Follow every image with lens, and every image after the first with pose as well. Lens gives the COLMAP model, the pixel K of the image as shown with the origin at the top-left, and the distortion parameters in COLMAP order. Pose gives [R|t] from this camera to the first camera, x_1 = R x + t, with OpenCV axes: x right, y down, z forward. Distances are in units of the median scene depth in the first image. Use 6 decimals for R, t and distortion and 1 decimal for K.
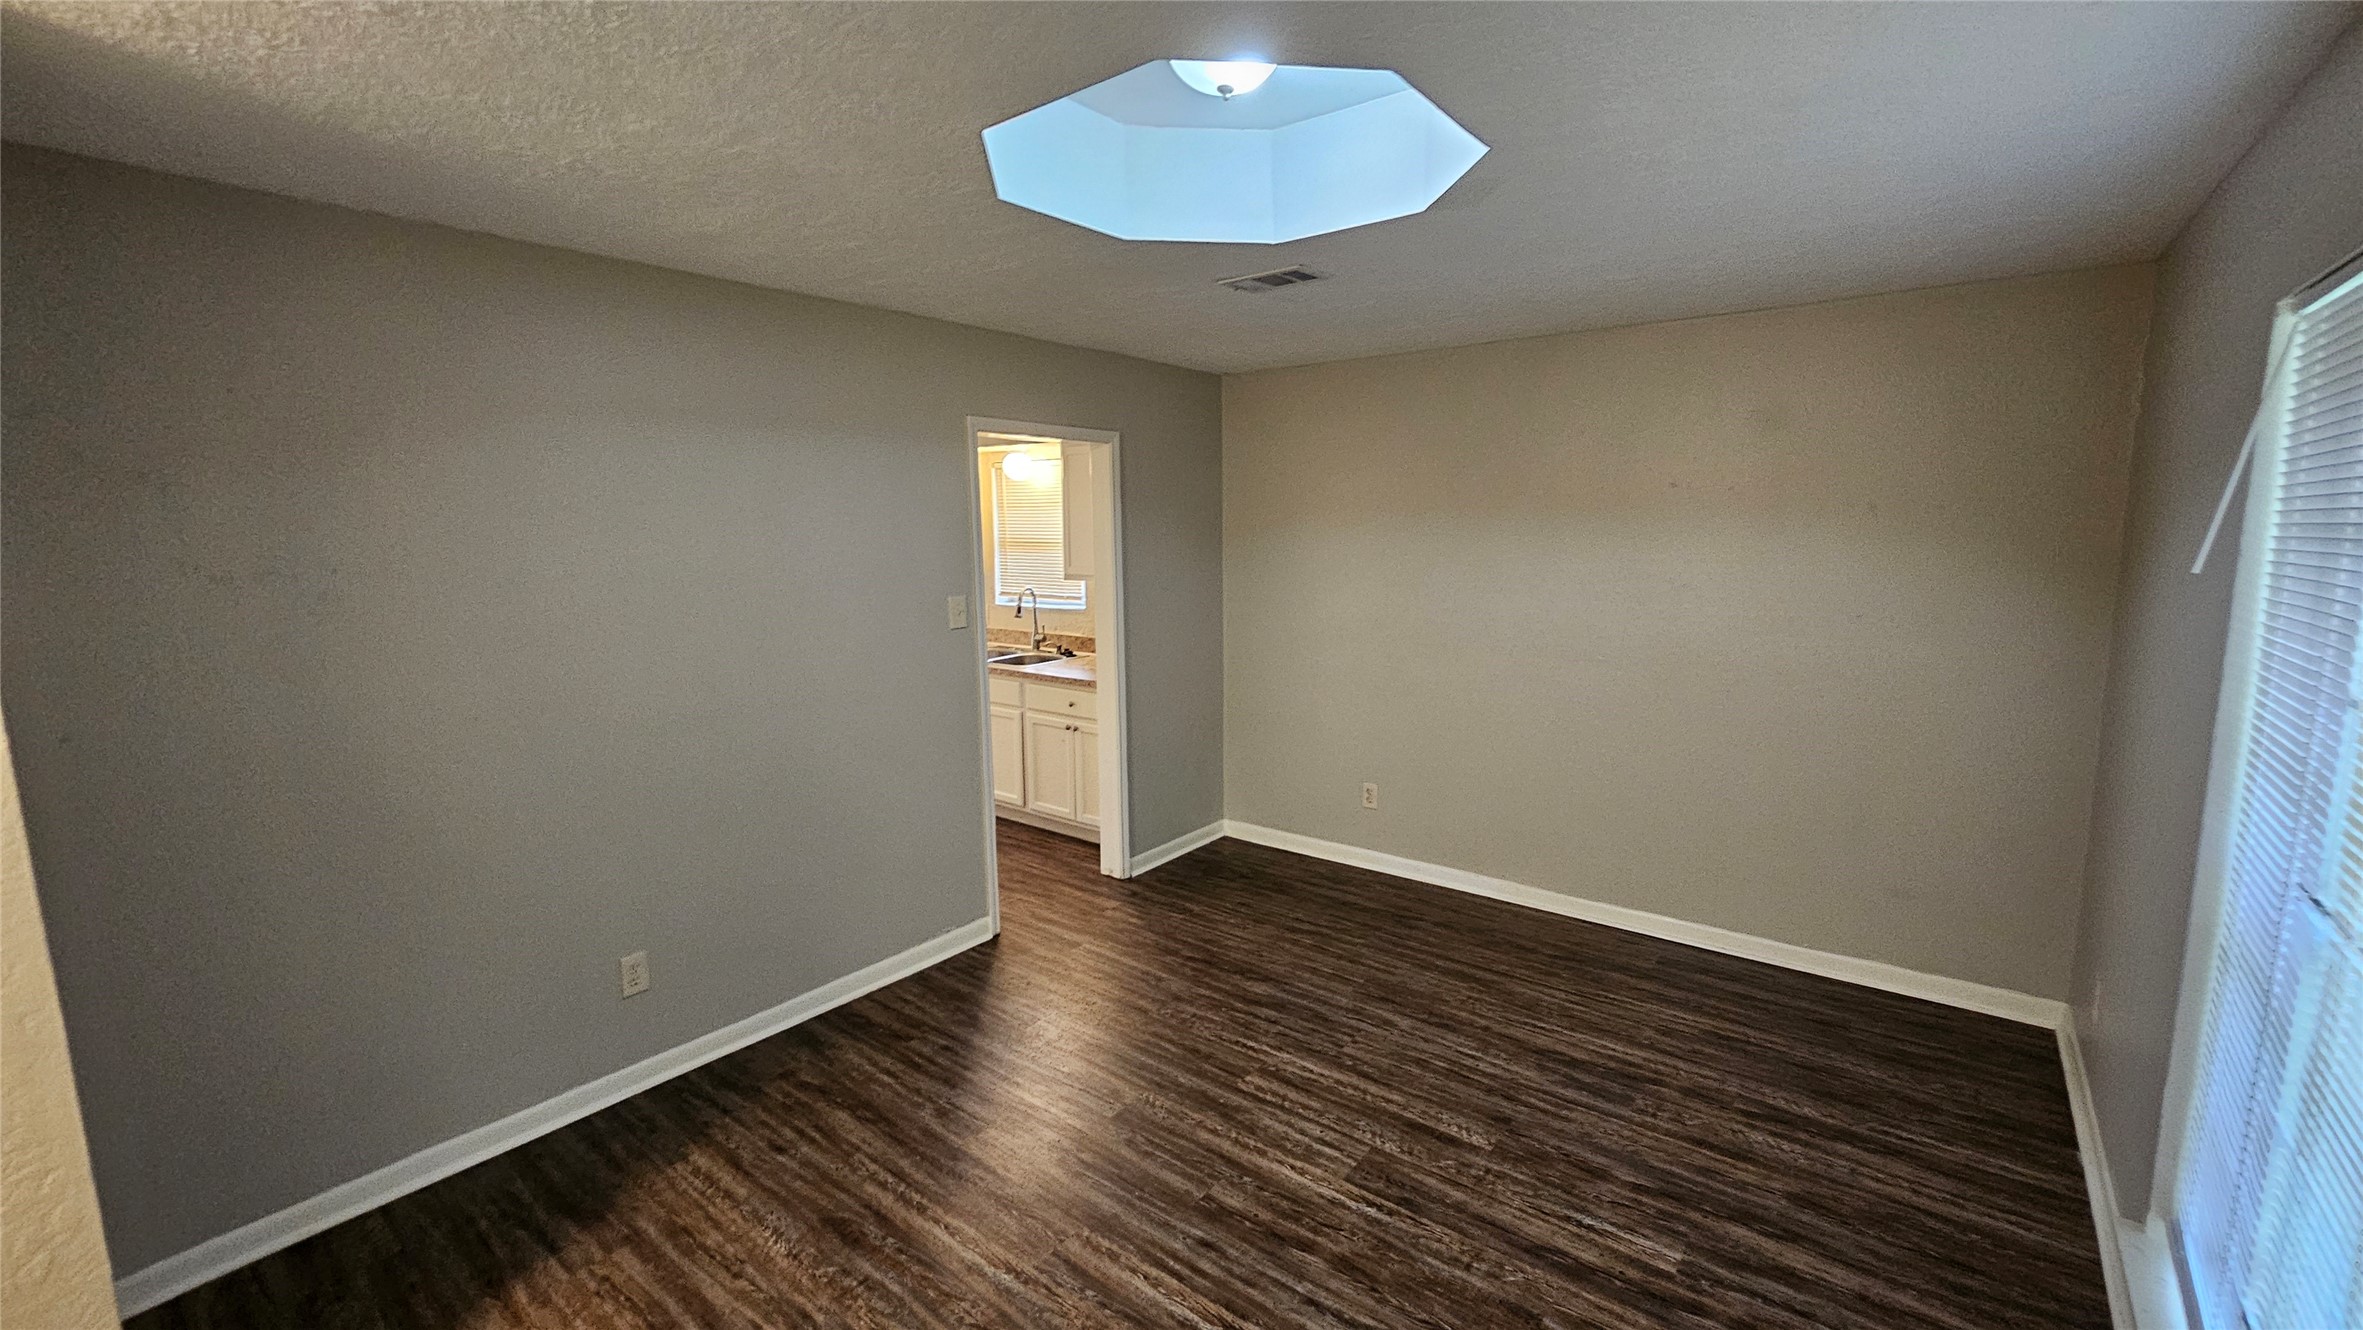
lens RADIAL K [[968.1, 0, 1178.3], [0, 968.1, 663.1], [0, 0, 1]] dist [0.003288, -0.000272]
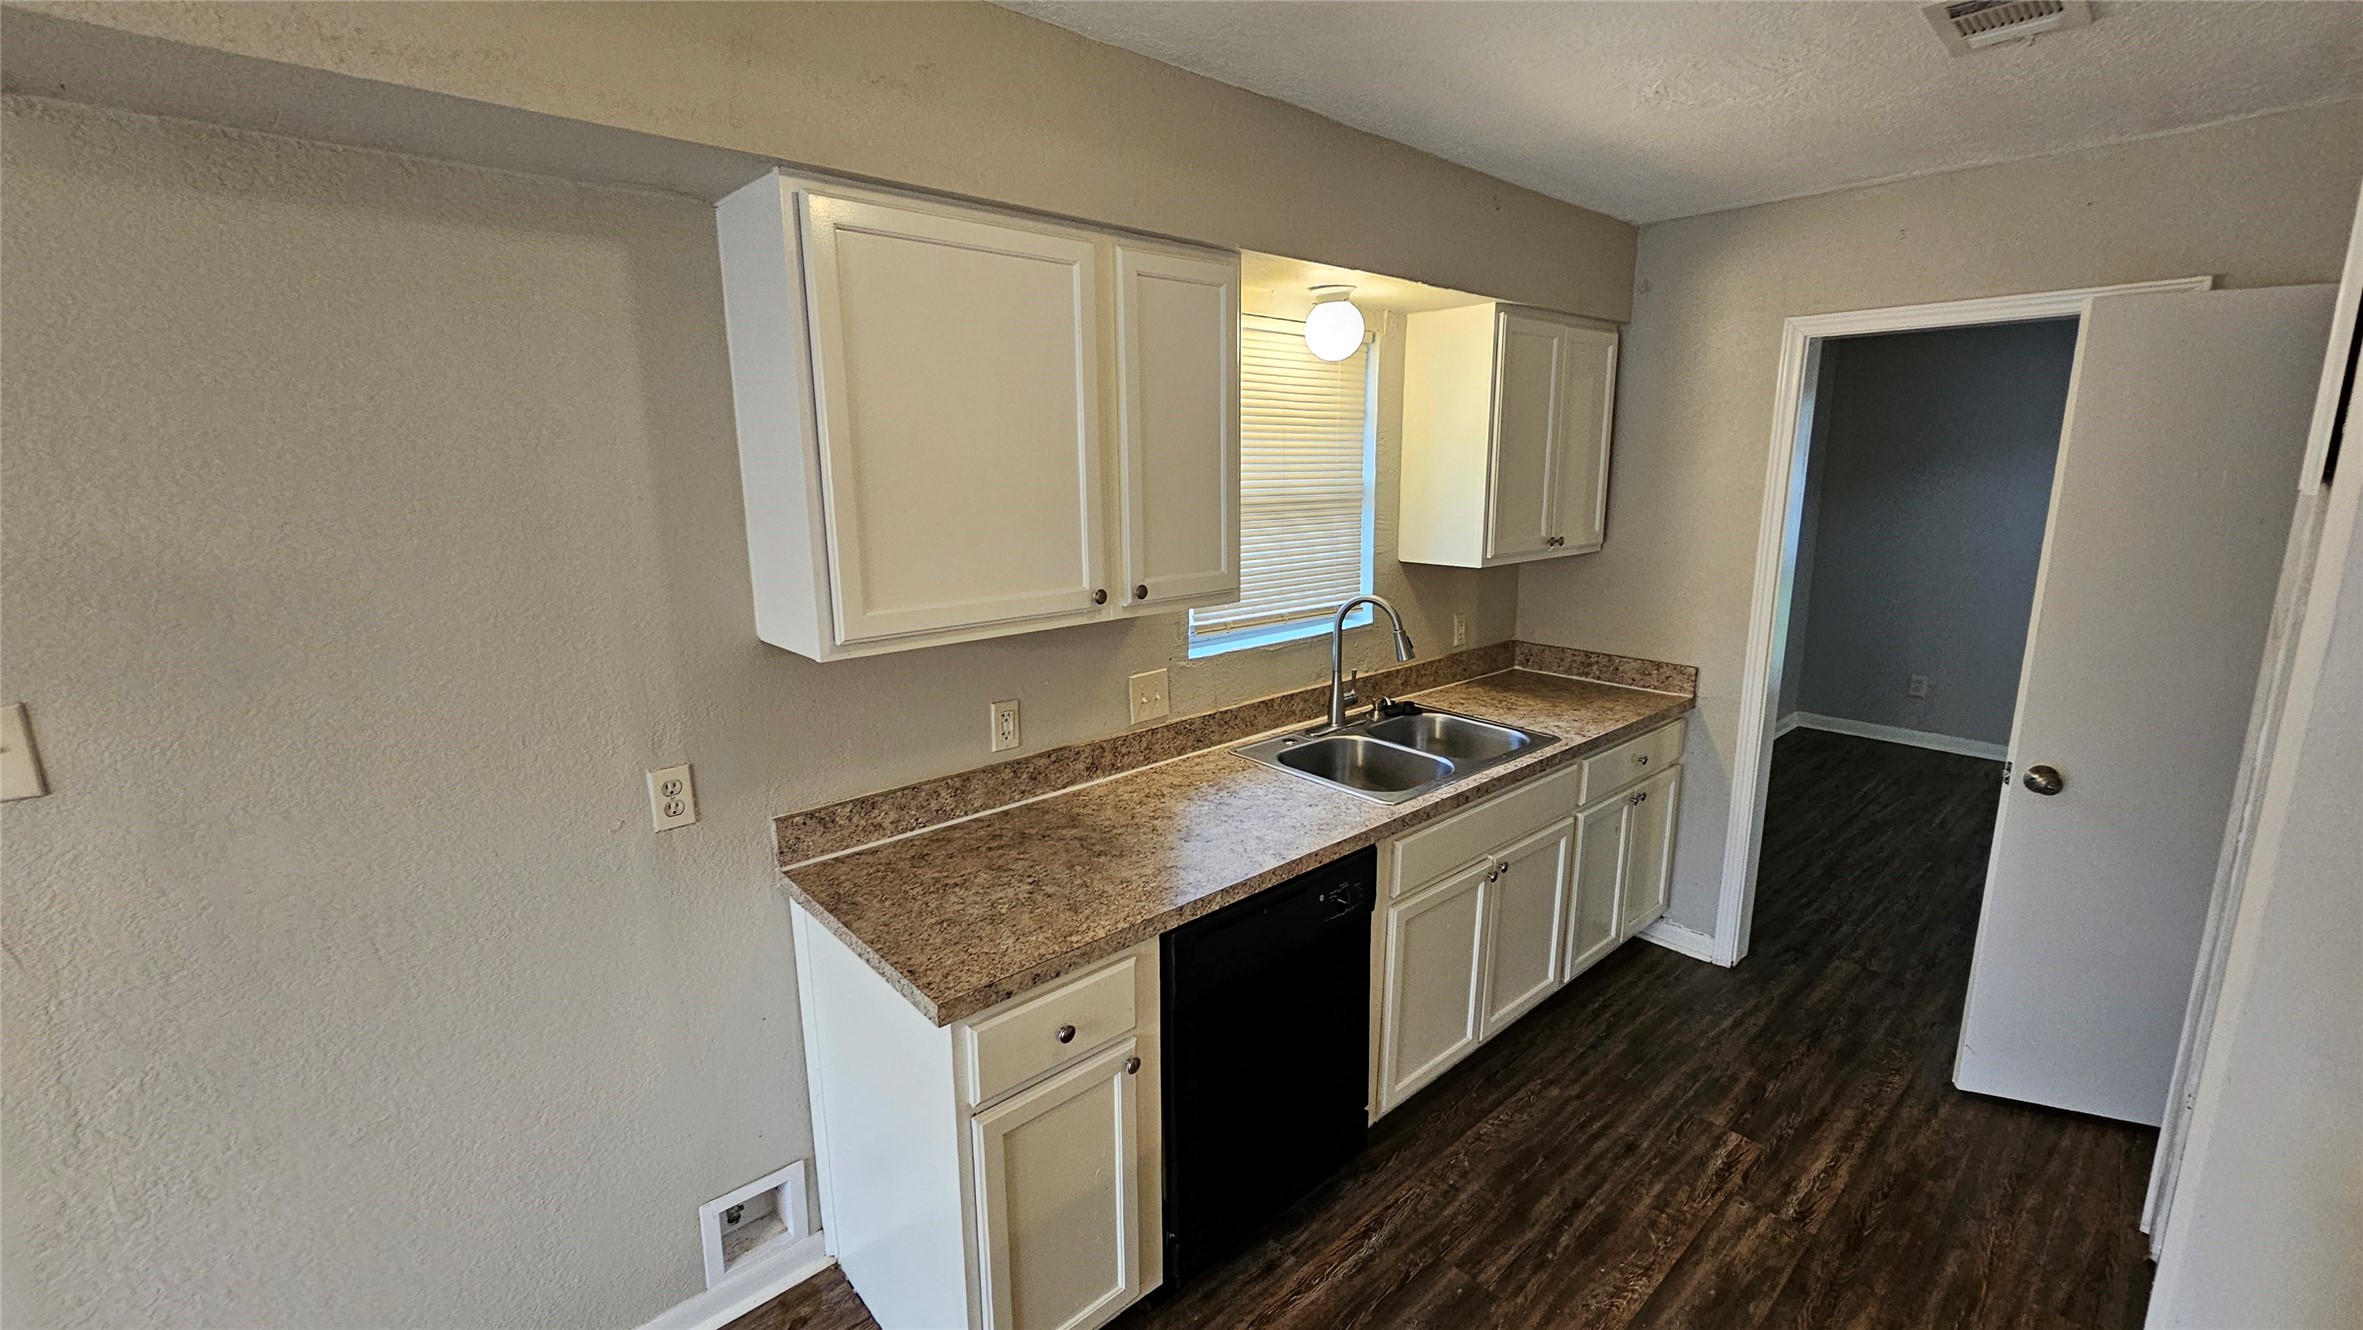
lens RADIAL K [[968.1, 0, 1178.3], [0, 968.1, 663.1], [0, 0, 1]] dist [0.003288, -0.000272]
pose [[0.172439, -0.192263, 0.966074, -0.857730], [0.148970, 0.974575, 0.167364, -0.188916], [-0.973690, 0.115056, 0.196696, 1.349000]]
